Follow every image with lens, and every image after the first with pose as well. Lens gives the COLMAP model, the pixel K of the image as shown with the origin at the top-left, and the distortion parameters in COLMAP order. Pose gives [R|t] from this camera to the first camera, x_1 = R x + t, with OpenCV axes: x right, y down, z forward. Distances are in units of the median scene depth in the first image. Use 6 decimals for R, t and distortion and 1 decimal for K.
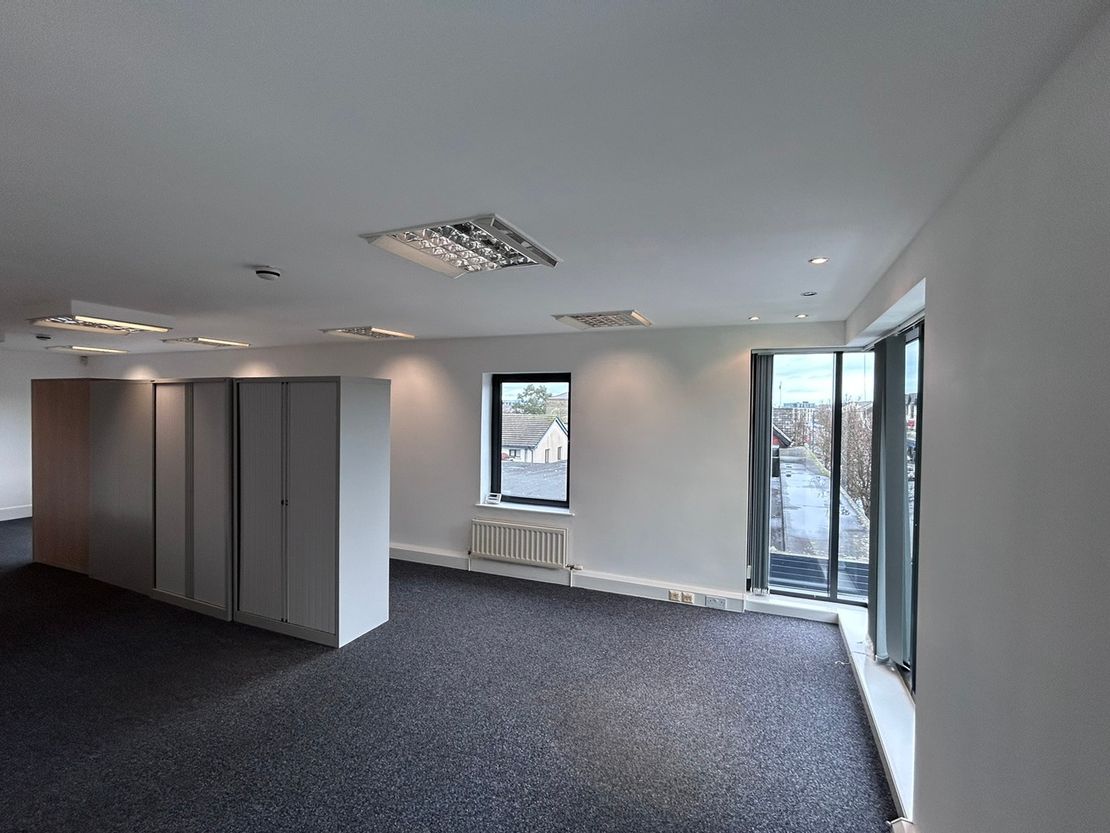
lens RADIAL K [[511.7, 0, 555.7], [0, 511.7, 424.1], [0, 0, 1]] dist [0.000277, 0.000246]
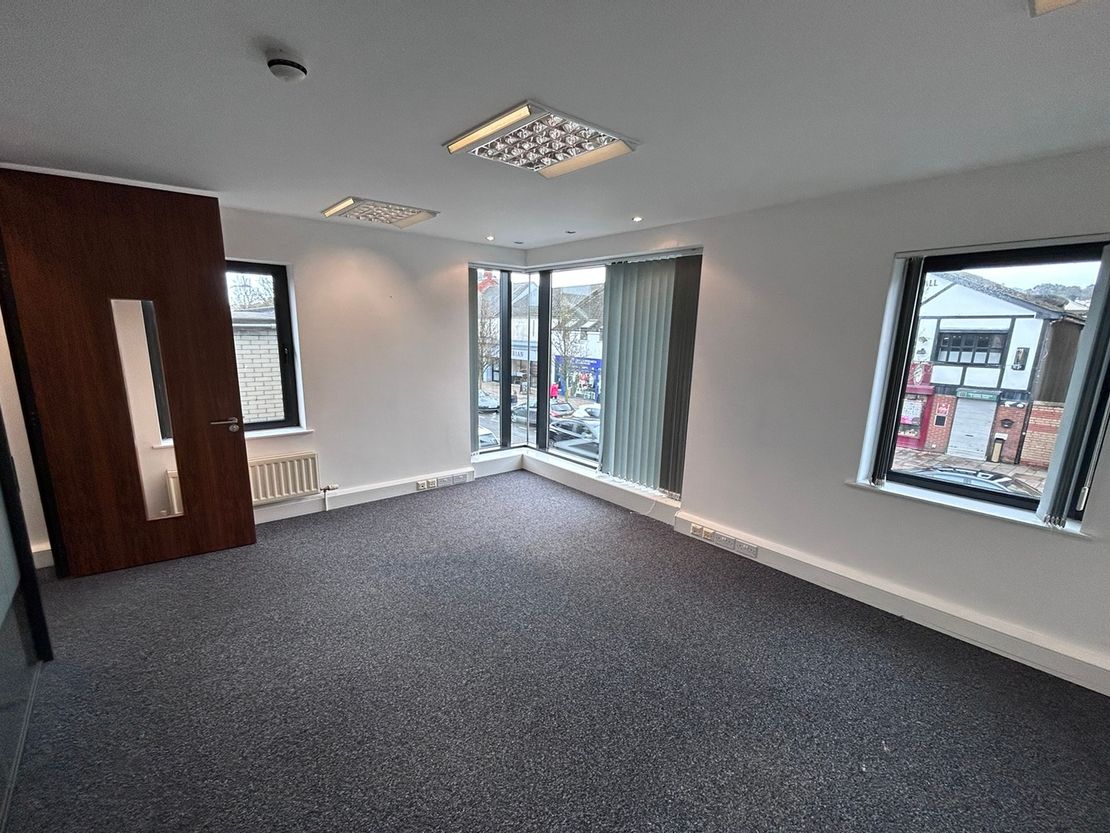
lens RADIAL K [[511.7, 0, 555.7], [0, 511.7, 424.1], [0, 0, 1]] dist [0.000277, 0.000246]
pose [[0.469302, -0.168842, 0.866746, -0.549052], [0.009991, 0.982502, 0.185982, 0.000362], [-0.882981, -0.078622, 0.462777, 0.228120]]
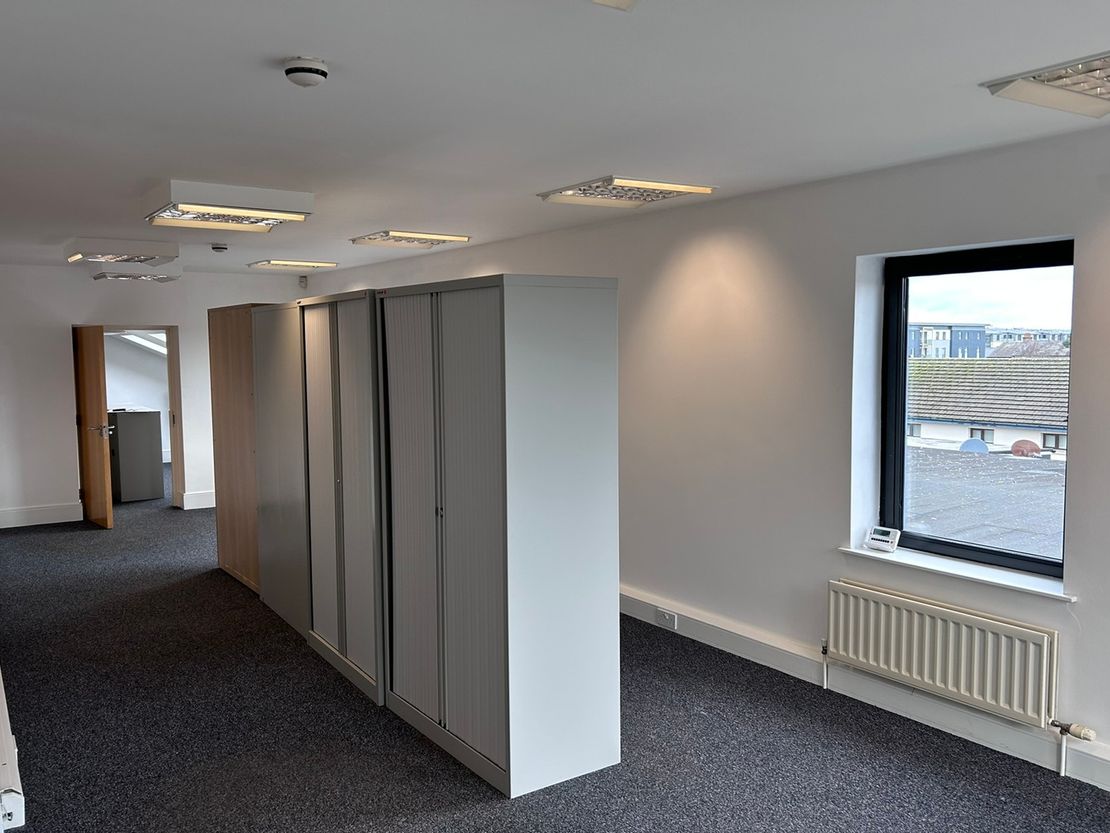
lens RADIAL K [[950.3, 0, 555.7], [0, 950.3, 431.0], [0, 0, 1]] dist [0.068131, -0.089159]
pose [[0.840163, 0.031382, -0.541425, 0.098324], [-0.002330, 0.998524, 0.054260, 0.007247], [0.542329, -0.044326, 0.838996, 0.162863]]
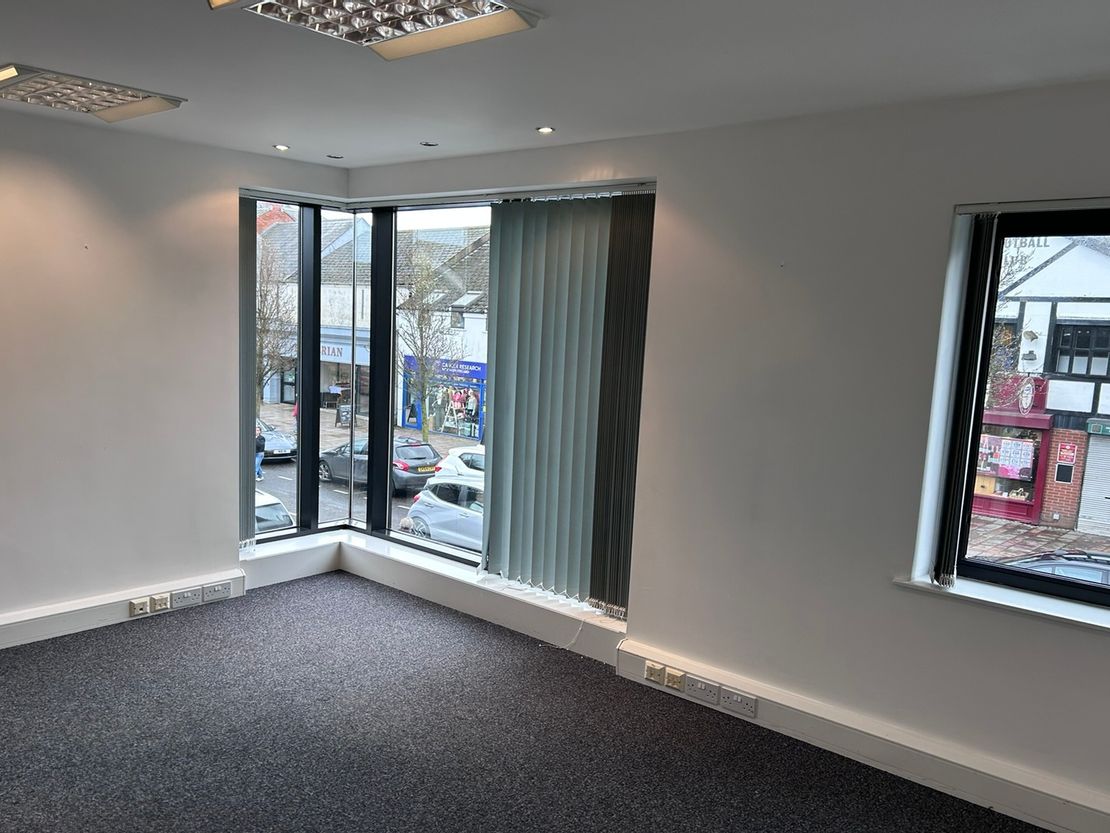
lens RADIAL K [[951.2, 0, 547.0], [0, 951.2, 416.6], [0, 0, 1]] dist [0.073963, -0.090324]
pose [[0.334988, -0.107673, 0.936050, -0.577380], [-0.008973, 0.993039, 0.117440, -0.007922], [-0.942180, -0.047741, 0.331690, 0.210832]]
